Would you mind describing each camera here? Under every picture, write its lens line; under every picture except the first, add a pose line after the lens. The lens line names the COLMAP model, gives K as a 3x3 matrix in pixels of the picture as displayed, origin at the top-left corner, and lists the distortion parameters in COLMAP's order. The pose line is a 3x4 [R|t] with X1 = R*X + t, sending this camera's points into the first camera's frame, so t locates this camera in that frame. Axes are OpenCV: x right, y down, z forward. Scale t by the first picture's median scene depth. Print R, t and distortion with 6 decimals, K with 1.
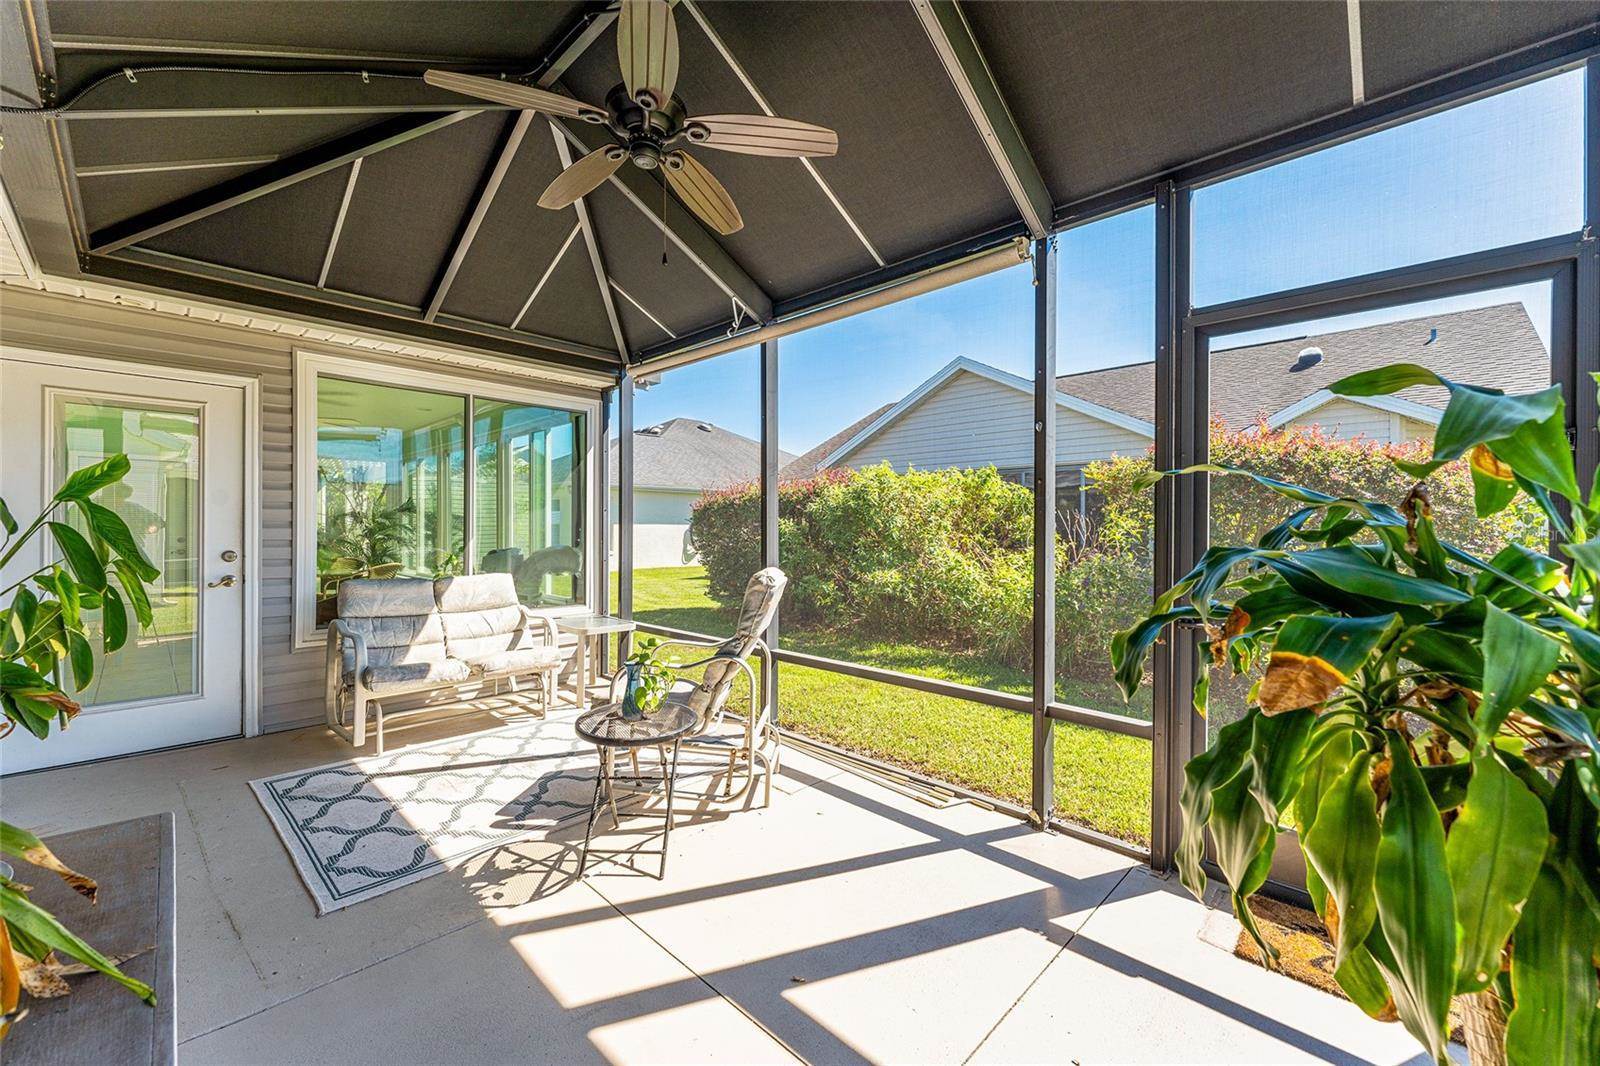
lens RADIAL K [[638.8, 0, 788.3], [0, 638.8, 524.8], [0, 0, 1]] dist [-0.003712, 0.002017]
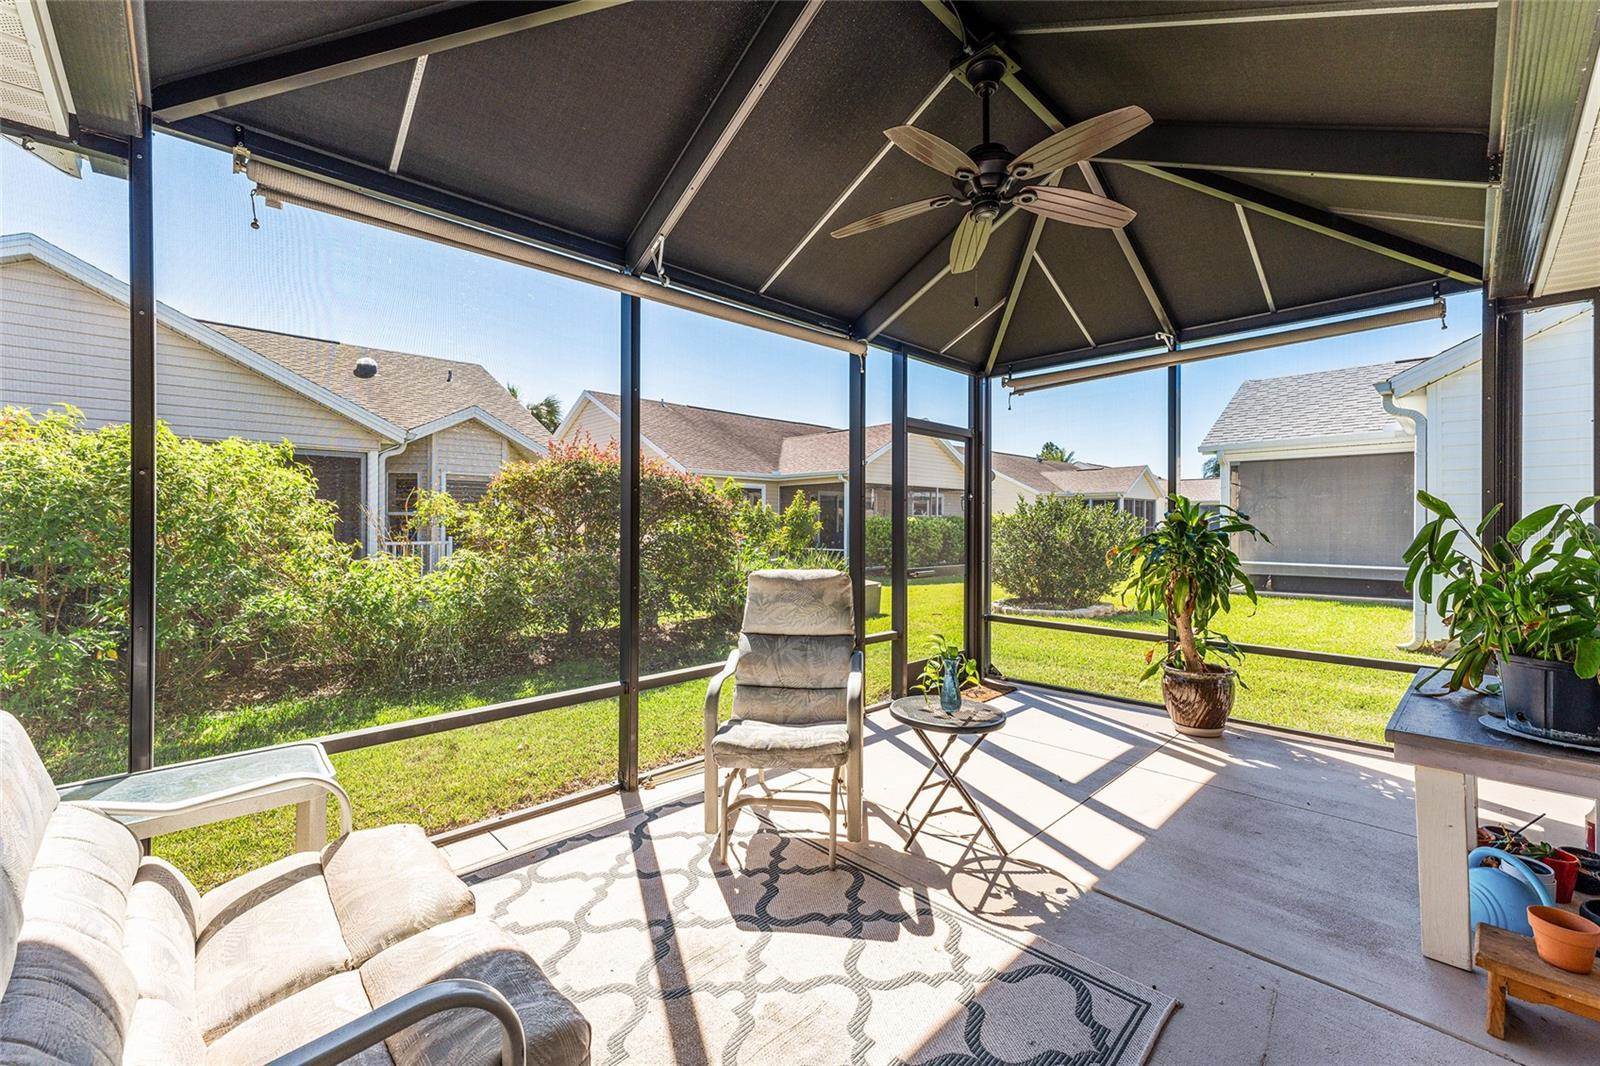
lens RADIAL K [[638.8, 0, 788.5], [0, 638.8, 529.2], [0, 0, 1]] dist [-0.003712, 0.002017]
pose [[0.042119, -0.016713, 0.998973, -1.299911], [-0.001731, 0.999857, 0.016800, -0.018355], [-0.999111, -0.002437, 0.042084, 1.215232]]
